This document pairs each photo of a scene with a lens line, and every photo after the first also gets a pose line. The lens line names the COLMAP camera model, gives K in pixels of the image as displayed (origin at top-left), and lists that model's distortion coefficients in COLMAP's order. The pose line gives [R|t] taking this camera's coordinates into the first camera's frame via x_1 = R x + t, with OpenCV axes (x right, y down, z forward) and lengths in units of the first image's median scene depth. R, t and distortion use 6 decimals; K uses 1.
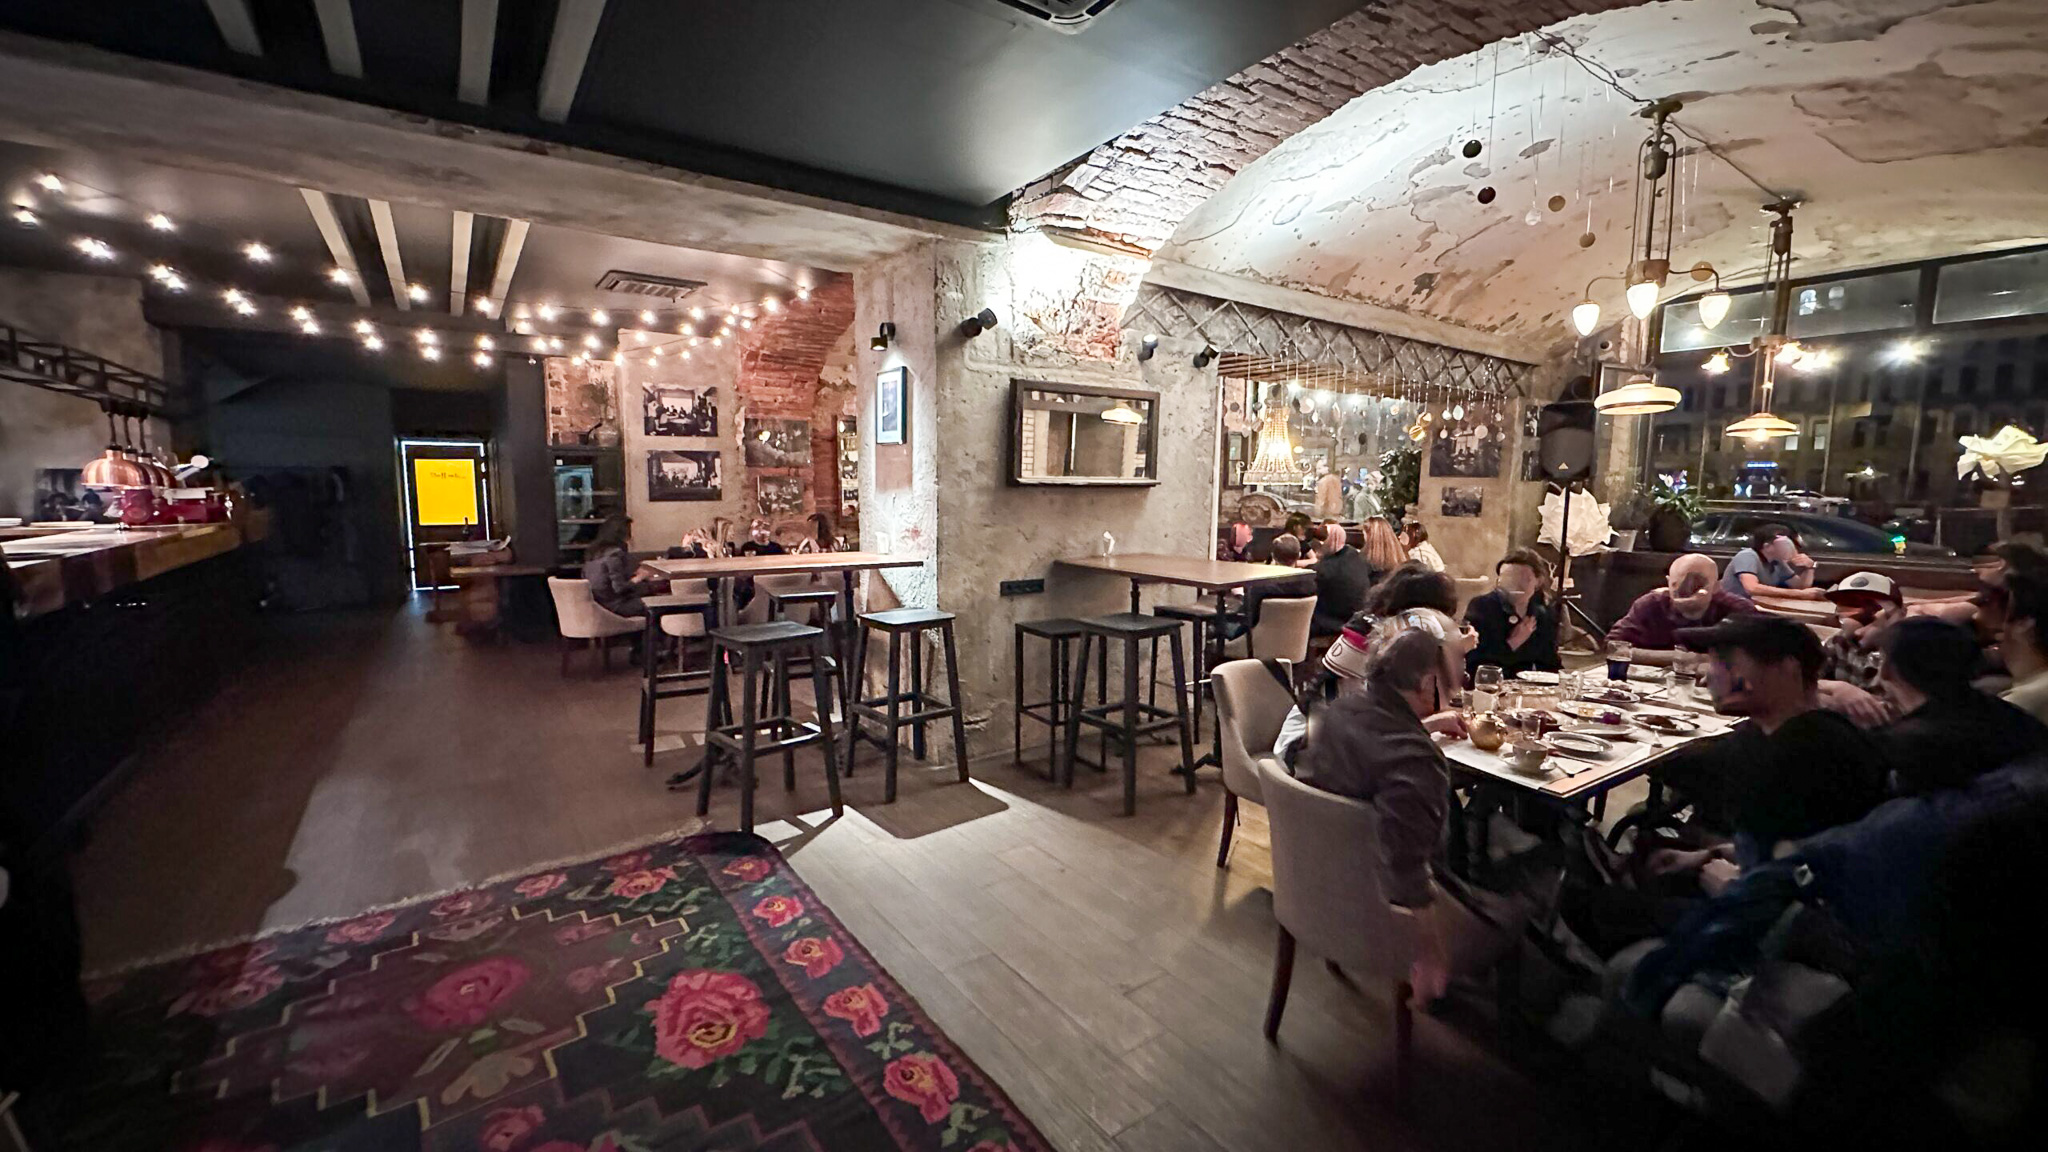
lens RADIAL K [[819.6, 0, 1020.4], [0, 819.6, 575.7], [0, 0, 1]] dist [-0.001576, 0.000198]
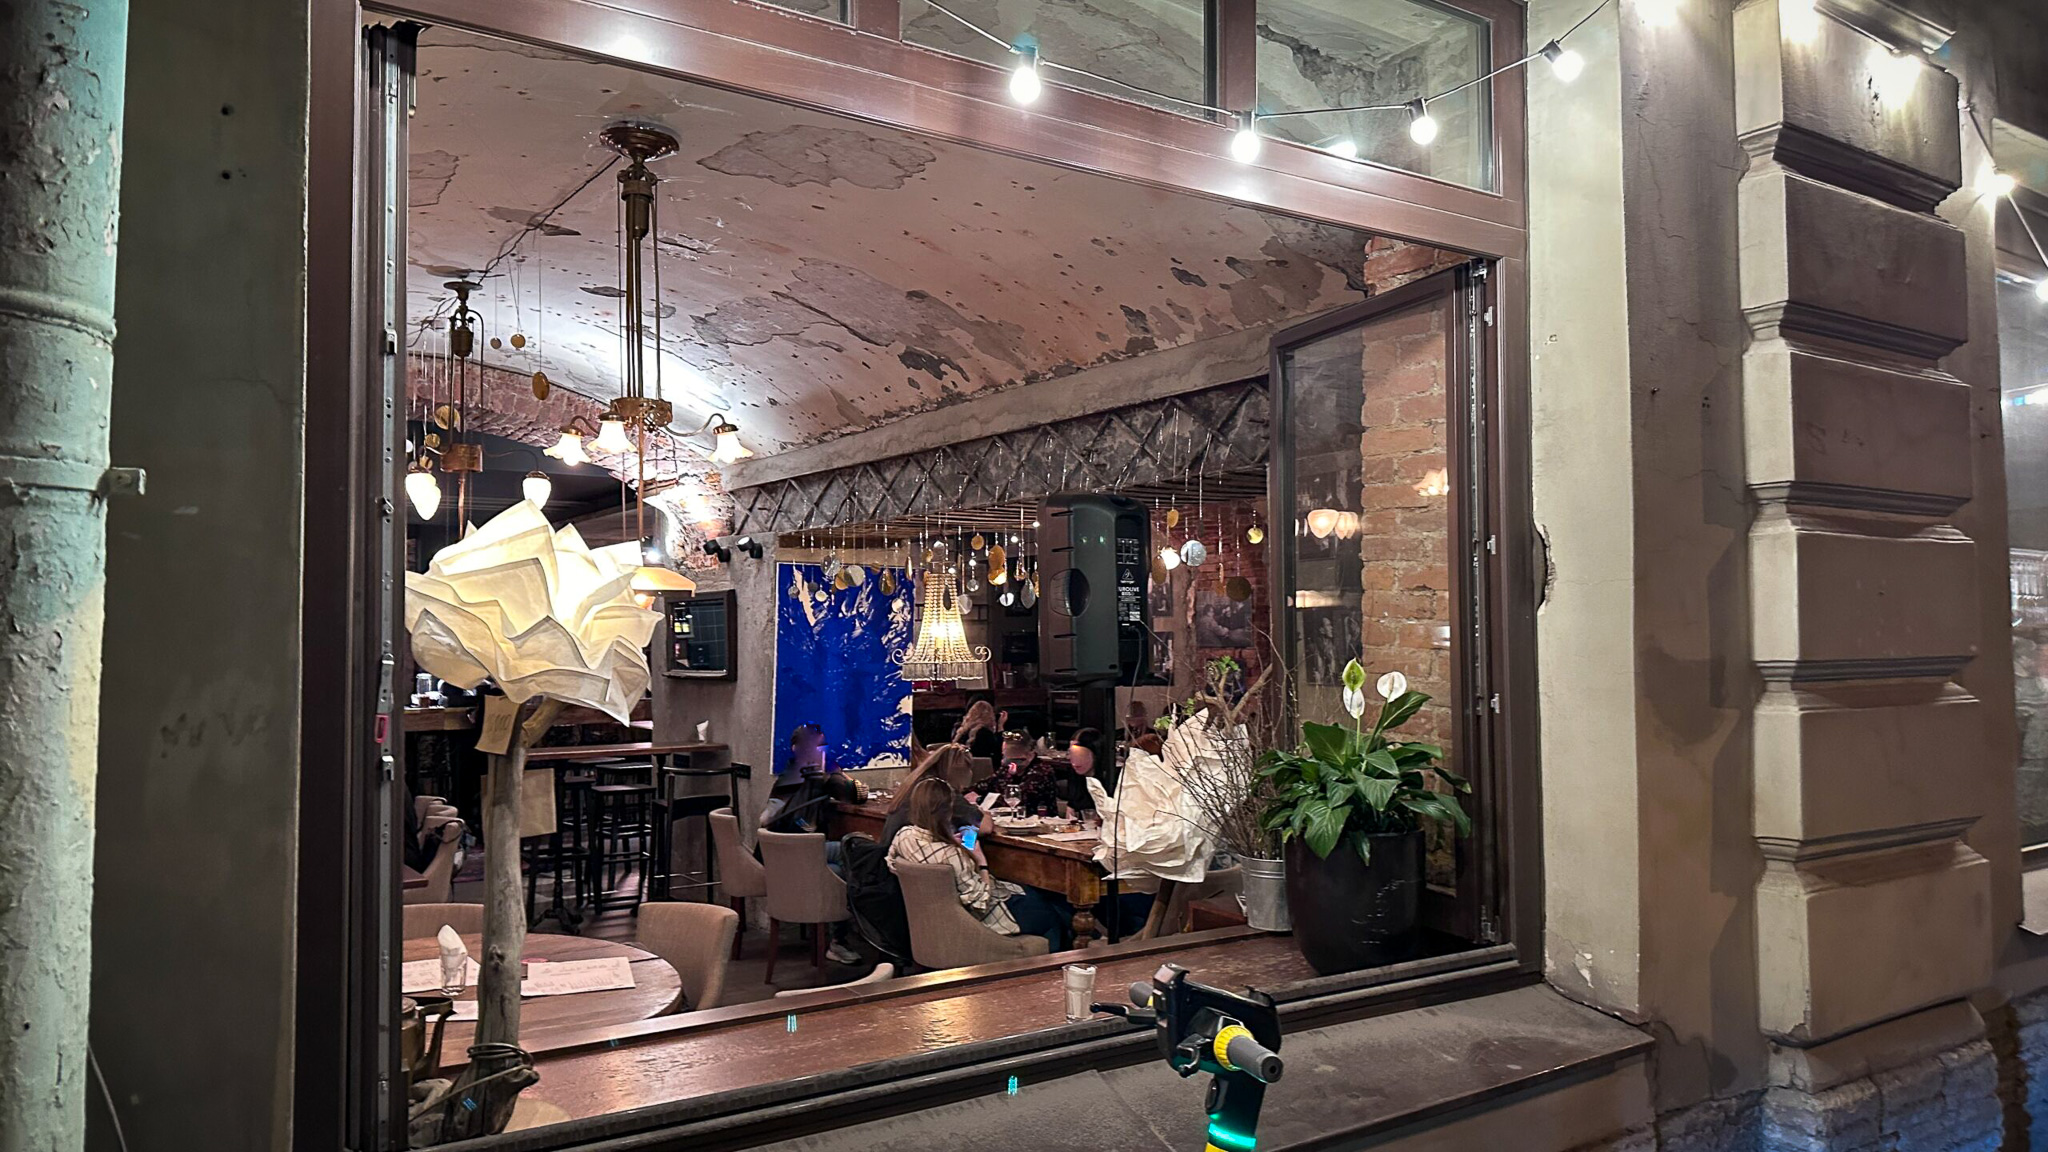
lens RADIAL K [[1431.2, 0, 1018.0], [0, 1431.2, 597.2], [0, 0, 1]] dist [0.182756, -0.351472]
pose [[-0.026081, -0.038720, -0.998910, 1.748920], [-0.105501, 0.993776, -0.035766, -0.163949], [0.994077, 0.104453, -0.030004, 1.243387]]
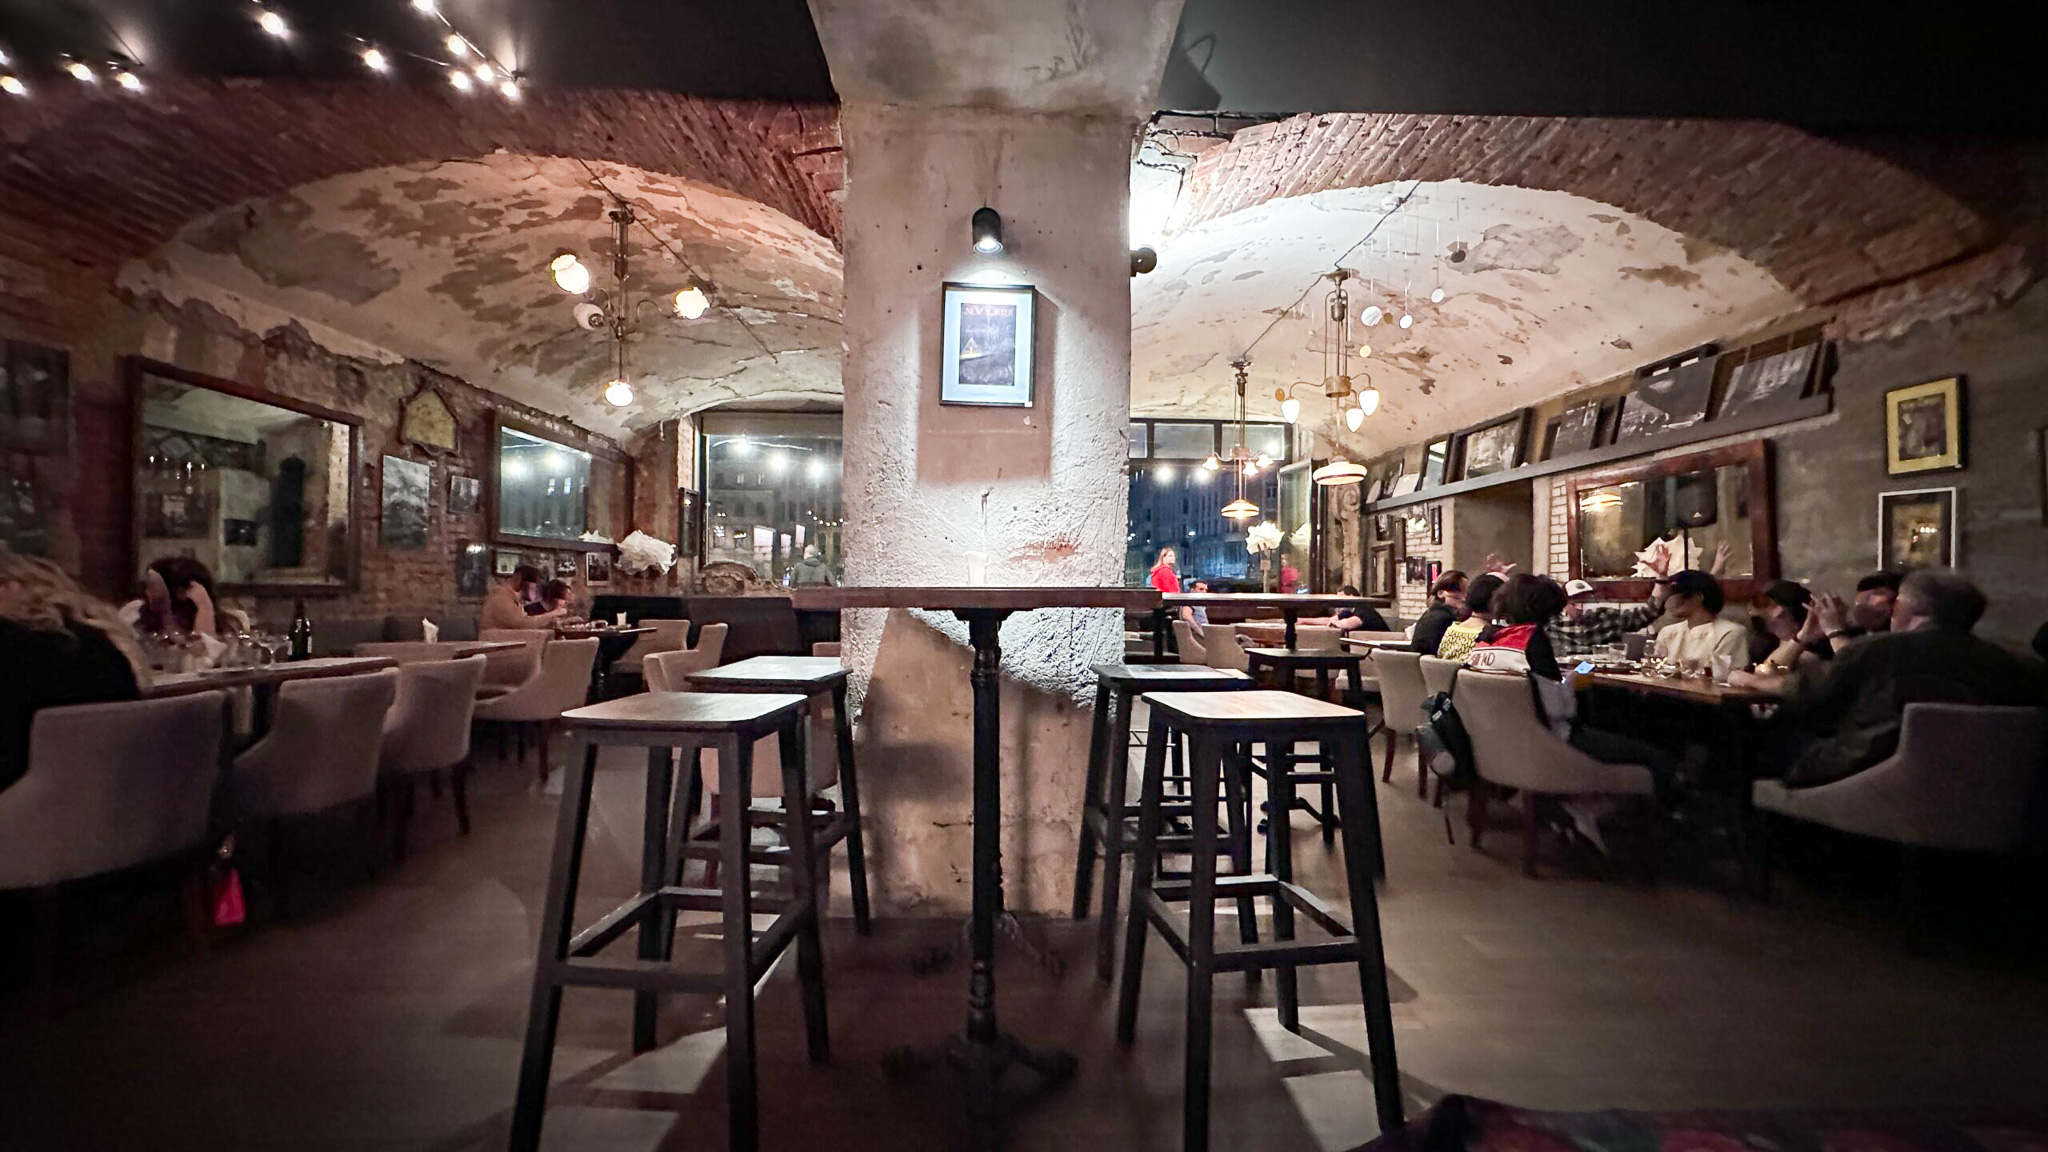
lens RADIAL K [[815.1, 0, 1024.0], [0, 815.1, 576.0], [0, 0, 1]] dist [0.000999, -0.000110]
pose [[0.552224, 0.011686, 0.833614, -0.516653], [0.086721, 0.993672, -0.071377, 0.007758], [-0.829173, 0.111708, 0.547717, 0.529908]]
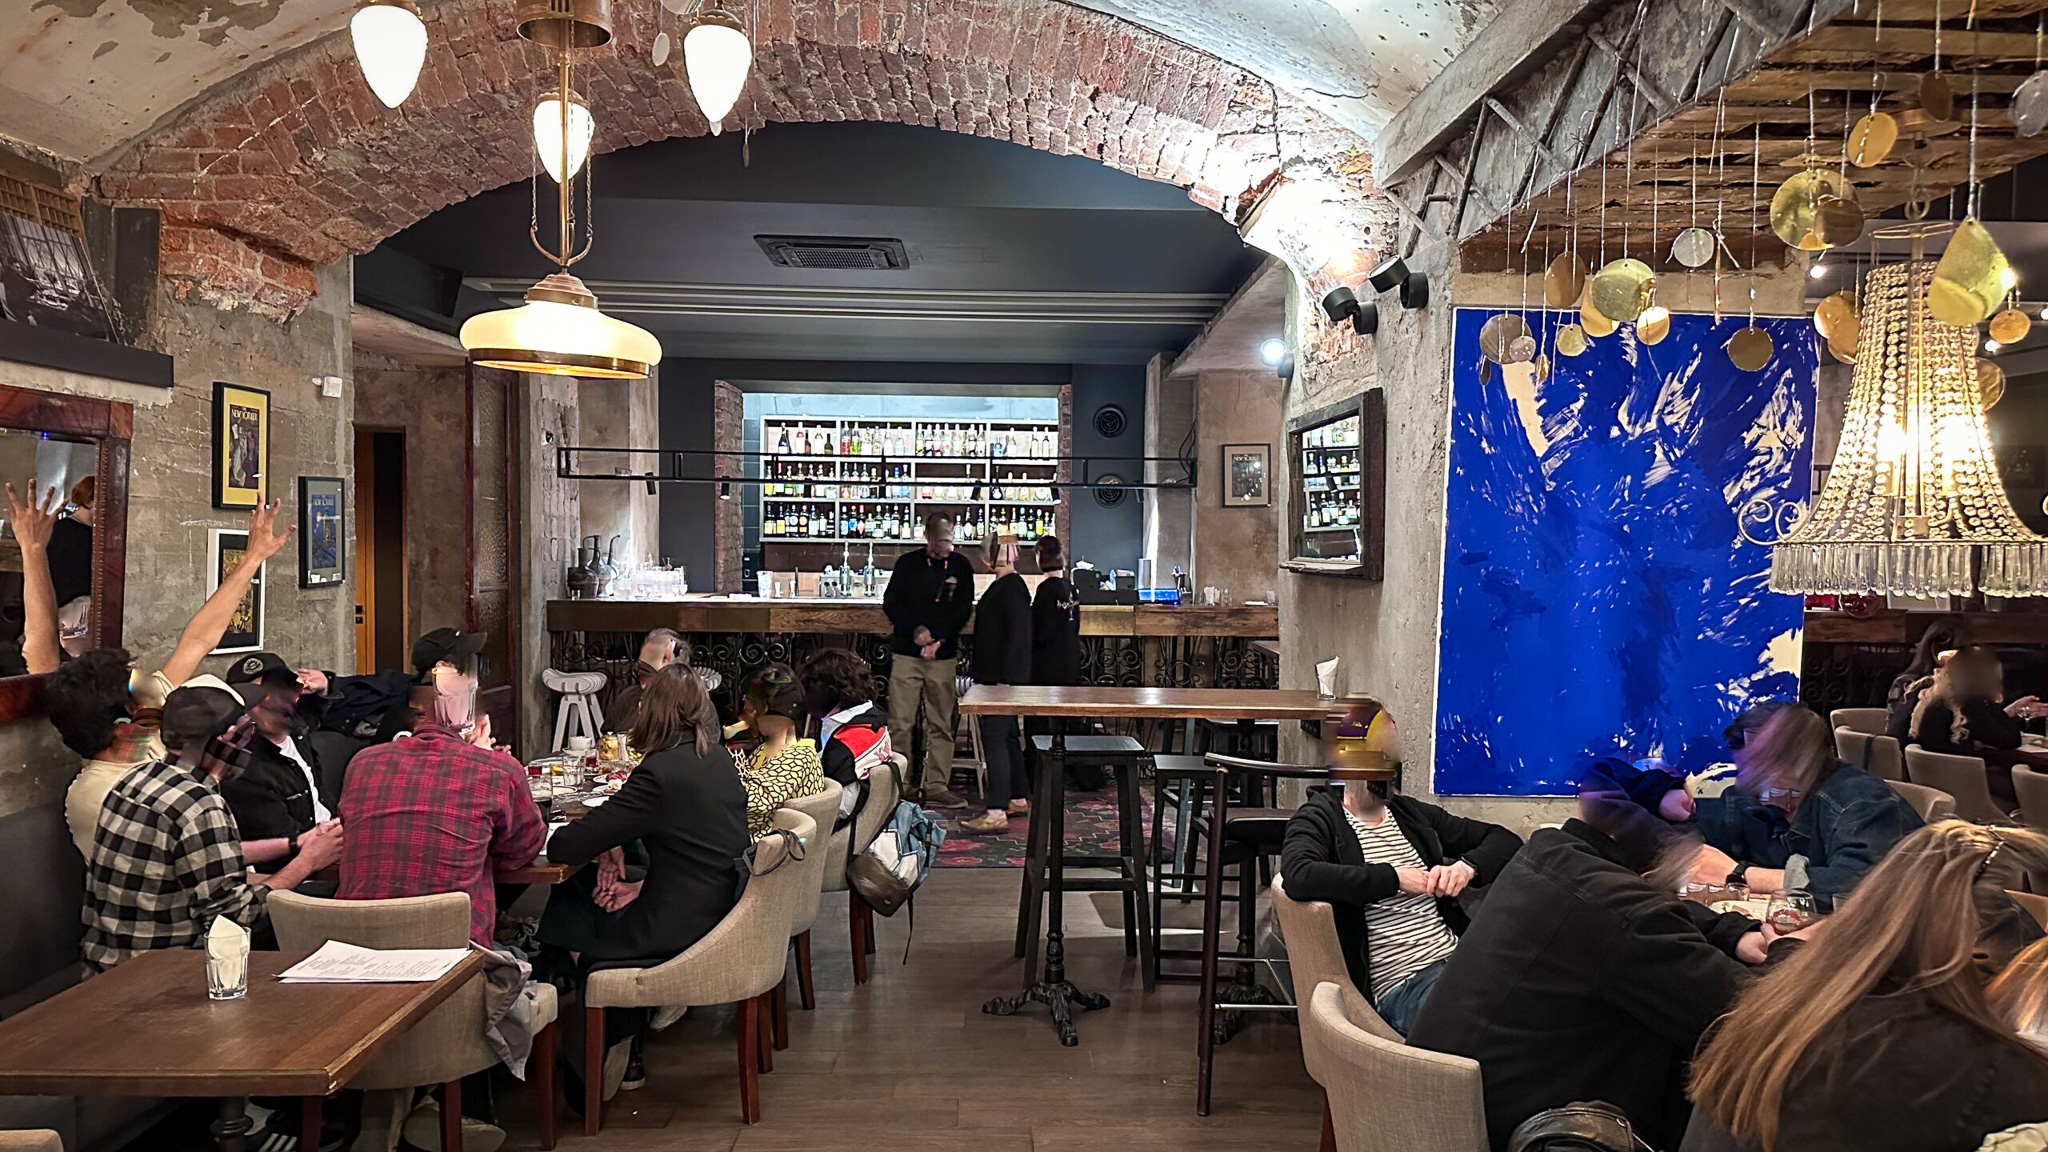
lens RADIAL K [[1431.2, 0, 1018.0], [0, 1431.2, 597.2], [0, 0, 1]] dist [0.182756, -0.351472]
pose [[-0.558950, 0.018278, -0.829000, 0.890549], [-0.107855, 0.989661, 0.094541, -0.138872], [0.822157, 0.142256, -0.551199, 1.160407]]
